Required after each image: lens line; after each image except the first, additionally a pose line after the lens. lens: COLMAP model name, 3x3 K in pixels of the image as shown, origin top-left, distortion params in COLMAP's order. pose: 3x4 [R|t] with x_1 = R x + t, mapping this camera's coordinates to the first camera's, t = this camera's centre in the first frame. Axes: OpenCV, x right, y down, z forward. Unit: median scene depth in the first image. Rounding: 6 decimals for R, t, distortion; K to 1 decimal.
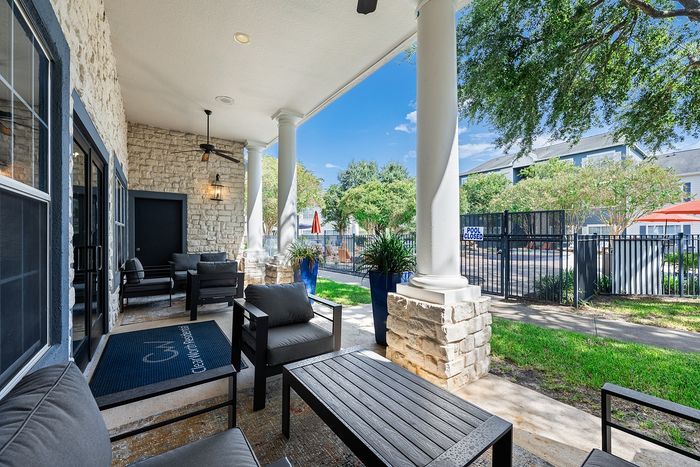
lens RADIAL K [[278.8, 0, 349.6], [0, 278.8, 234.2], [0, 0, 1]] dist [-0.020040, 0.002579]
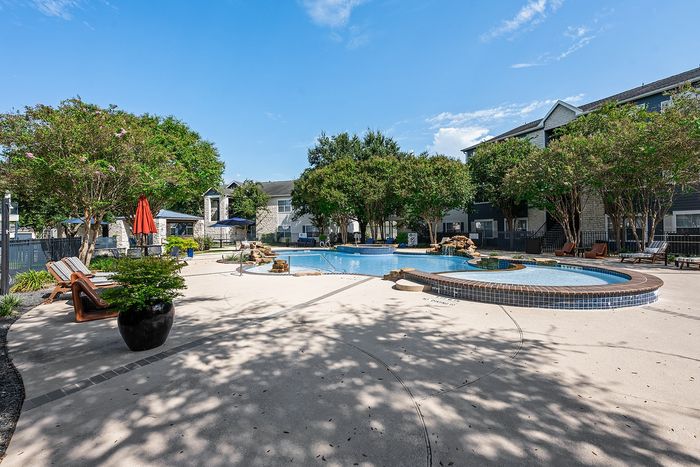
lens RADIAL K [[278.8, 0, 348.8], [0, 278.8, 231.3], [0, 0, 1]] dist [-0.020040, 0.002579]
pose [[0.990245, -0.007023, -0.139160, 0.211390], [0.008111, 0.999941, 0.007256, -0.001773], [0.139101, -0.008314, 0.990243, 0.268950]]
